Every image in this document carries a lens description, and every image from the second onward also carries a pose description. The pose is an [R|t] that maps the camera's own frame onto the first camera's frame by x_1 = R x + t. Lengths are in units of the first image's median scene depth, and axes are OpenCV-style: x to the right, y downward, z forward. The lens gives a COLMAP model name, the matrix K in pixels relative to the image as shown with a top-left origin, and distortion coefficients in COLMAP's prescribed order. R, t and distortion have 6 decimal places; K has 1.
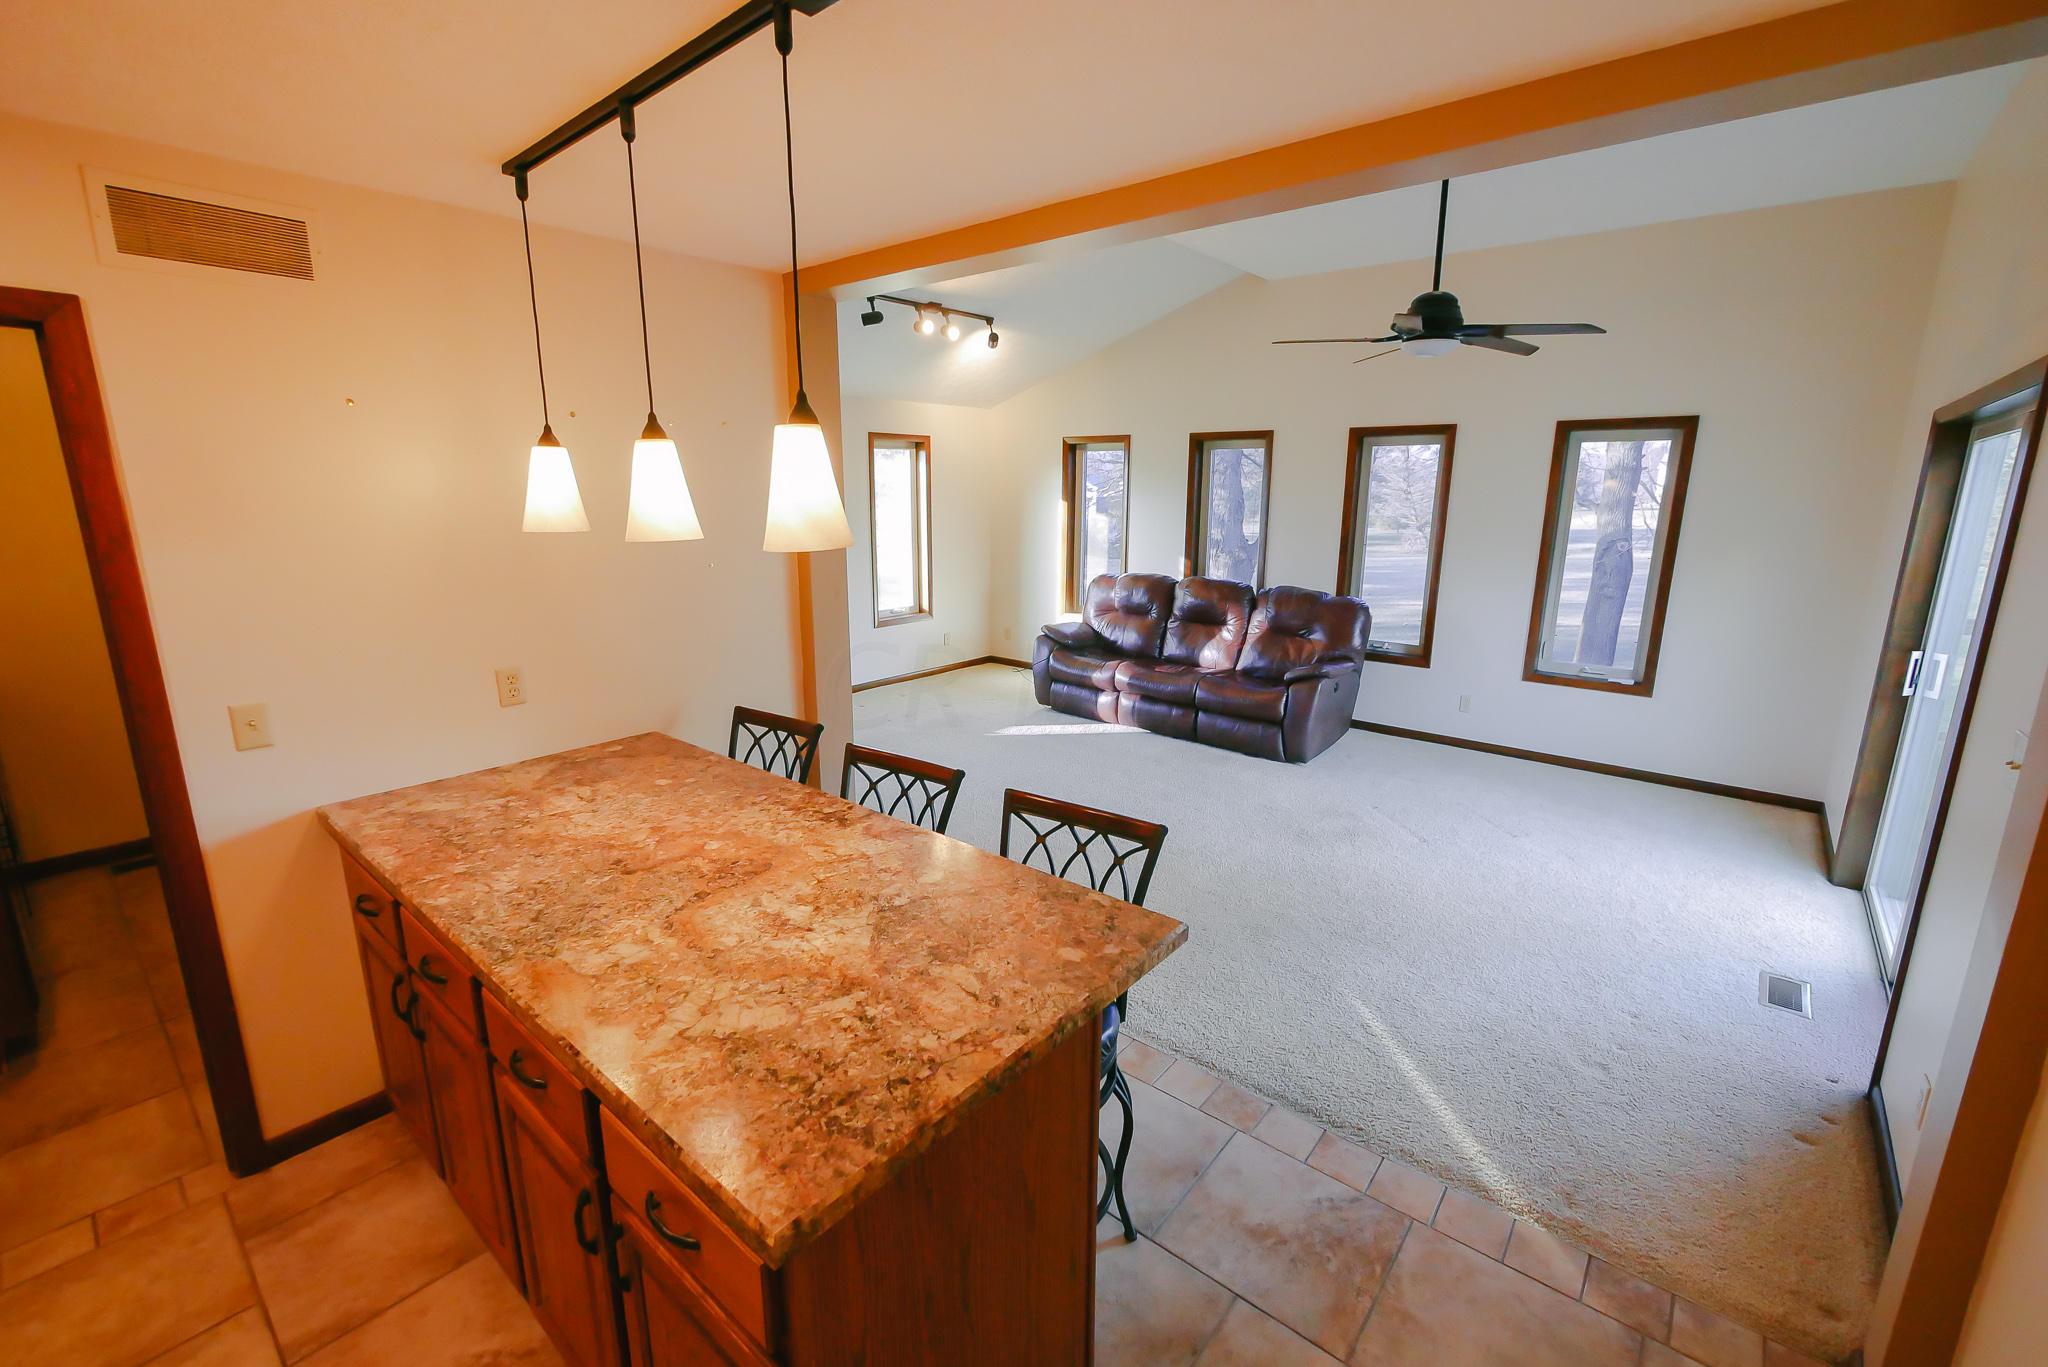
lens RADIAL K [[848.6, 0, 1022.4], [0, 848.6, 680.9], [0, 0, 1]] dist [-0.003932, 0.000007]
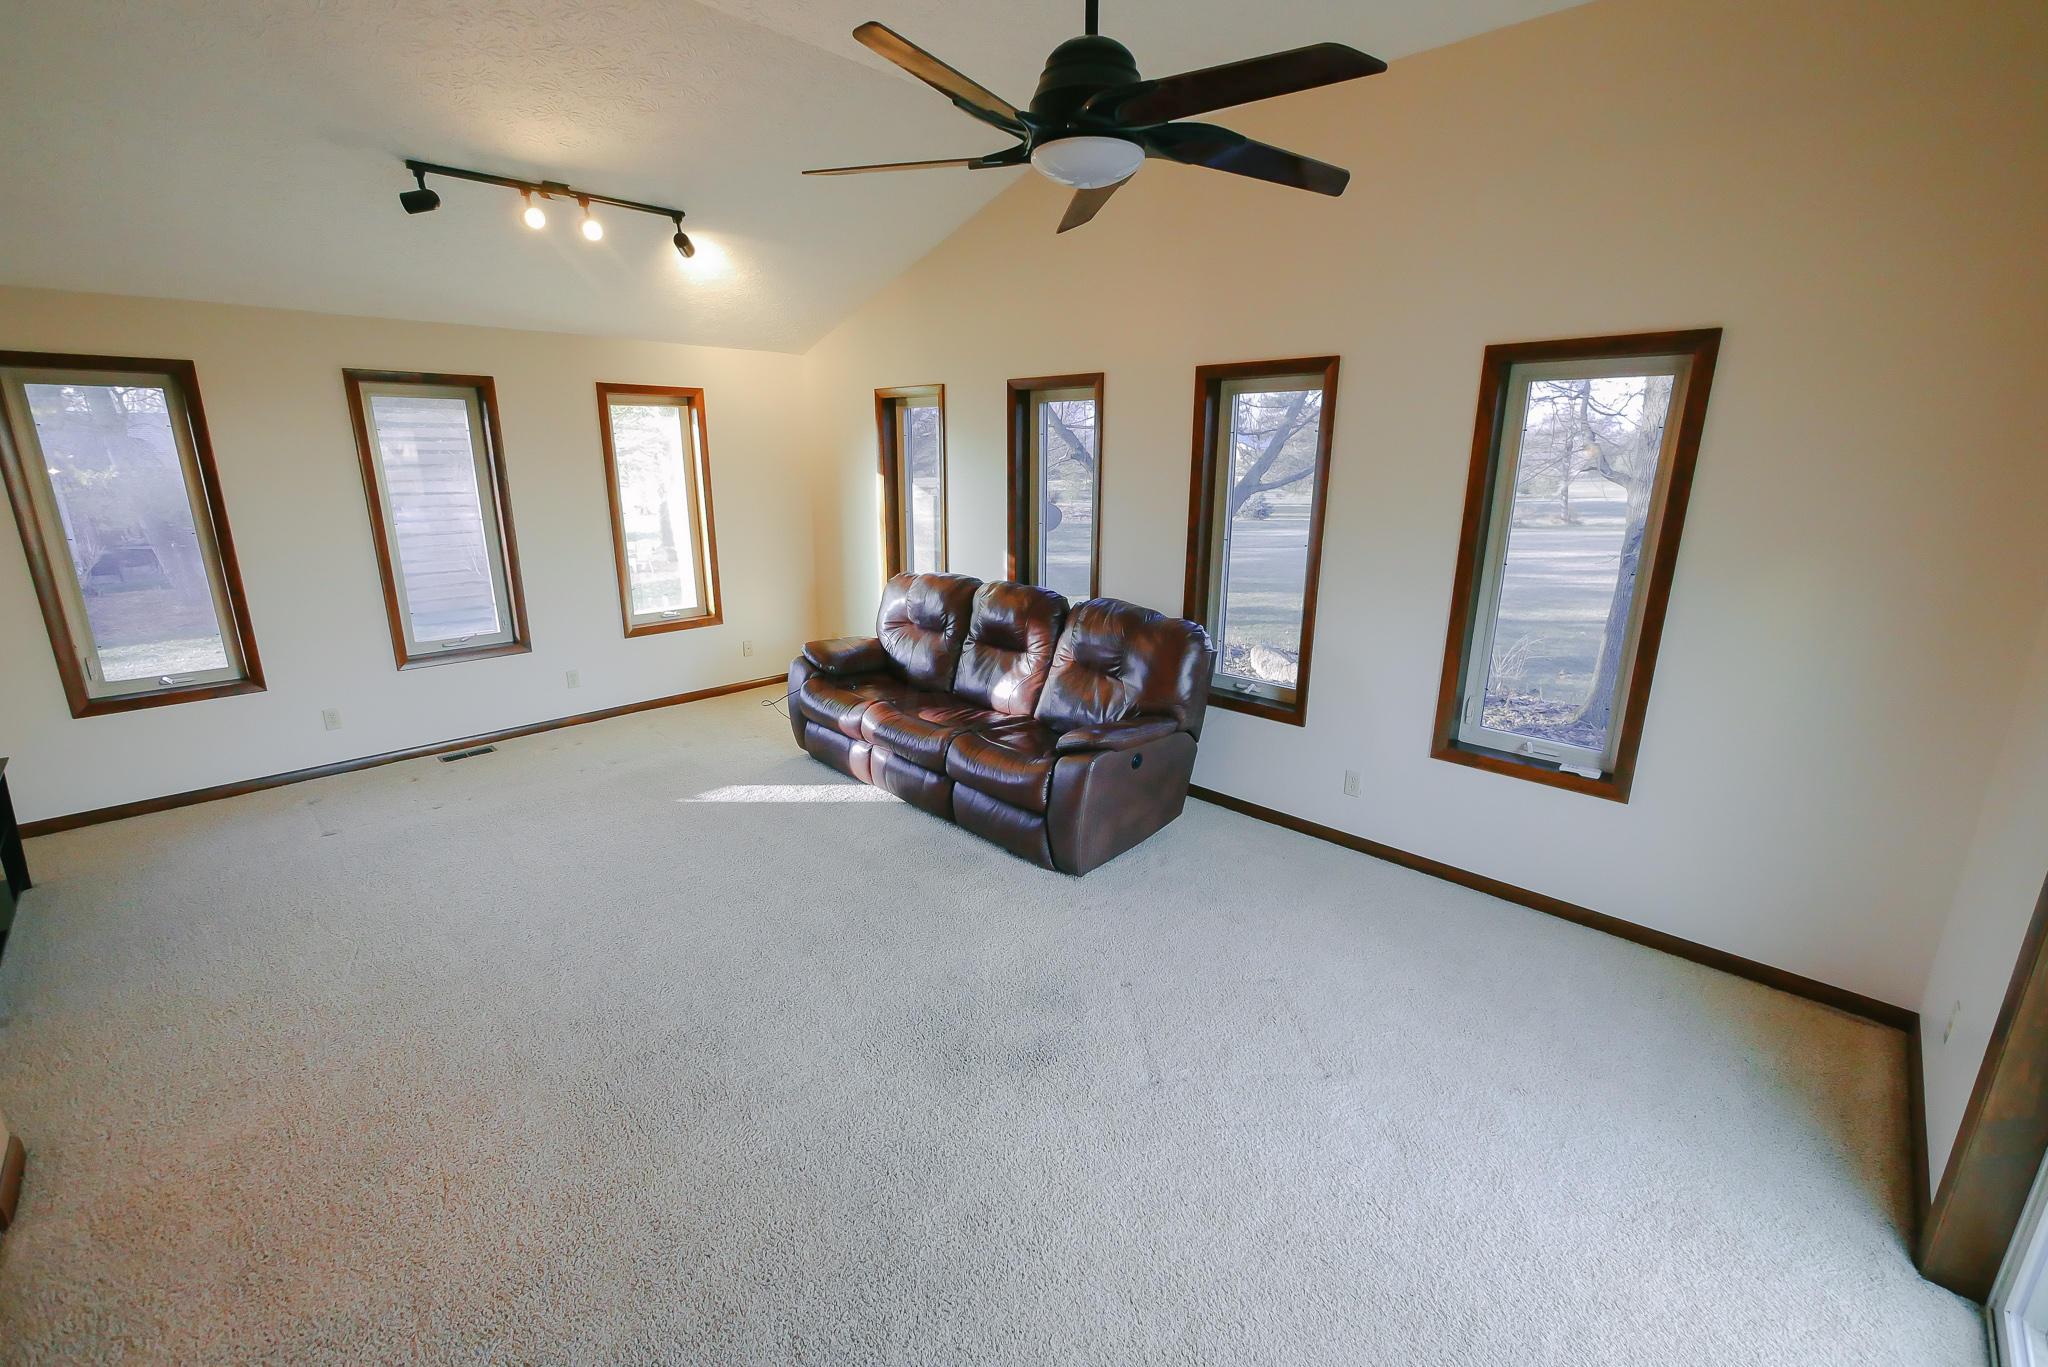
lens RADIAL K [[829.2, 0, 1024.8], [0, 829.2, 674.7], [0, 0, 1]] dist [-0.009339, 0.000398]
pose [[0.996746, 0.021478, -0.077689, 0.298235], [-0.019001, 0.999292, 0.032483, -0.070278], [0.078331, -0.030901, 0.996448, 0.316833]]
